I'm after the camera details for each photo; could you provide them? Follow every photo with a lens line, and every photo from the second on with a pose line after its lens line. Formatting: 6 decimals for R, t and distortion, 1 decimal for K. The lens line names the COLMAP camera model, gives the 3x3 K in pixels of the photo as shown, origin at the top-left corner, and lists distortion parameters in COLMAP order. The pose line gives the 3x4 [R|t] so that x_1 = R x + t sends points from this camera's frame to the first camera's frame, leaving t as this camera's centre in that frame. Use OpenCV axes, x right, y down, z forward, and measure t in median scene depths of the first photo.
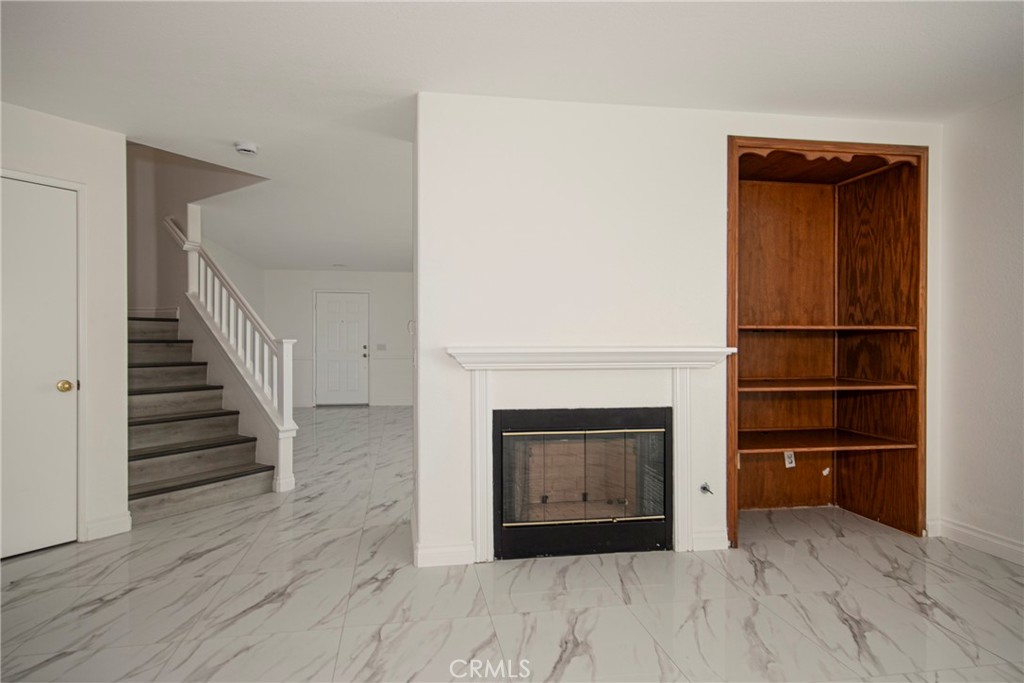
lens RADIAL K [[559.4, 0, 503.1], [0, 559.4, 344.1], [0, 0, 1]] dist [0.004003, 0.001073]
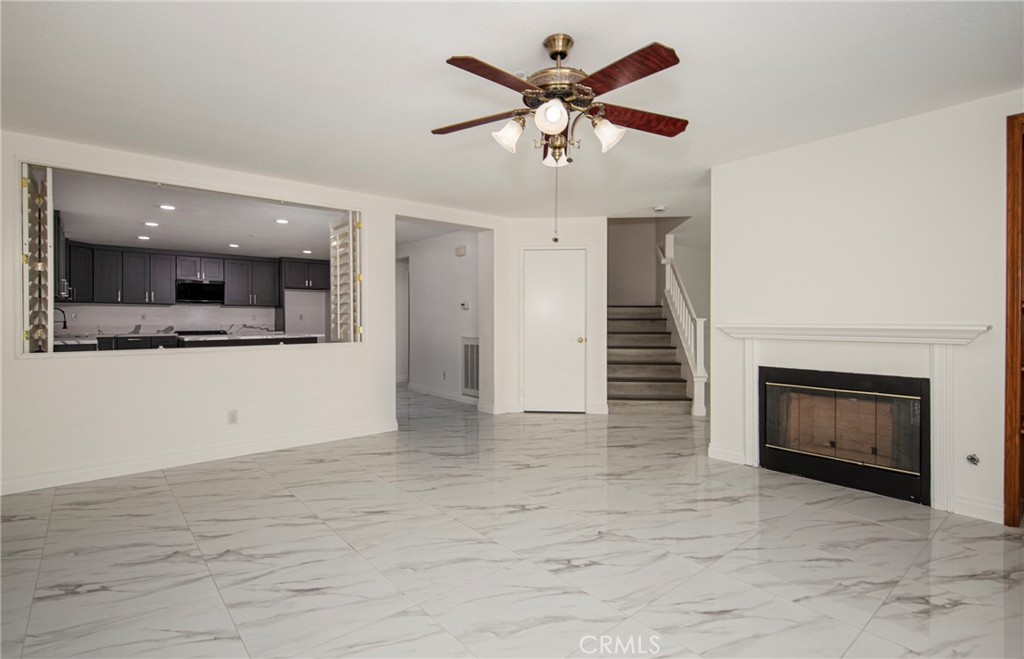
lens RADIAL K [[480.1, 0, 507.7], [0, 480.1, 326.7], [0, 0, 1]] dist [-0.000520, 0.000150]
pose [[0.529189, 0.014421, -0.848381, 0.626207], [-0.005410, 0.999893, 0.013622, -0.000674], [0.848487, -0.002619, 0.529210, -0.213956]]
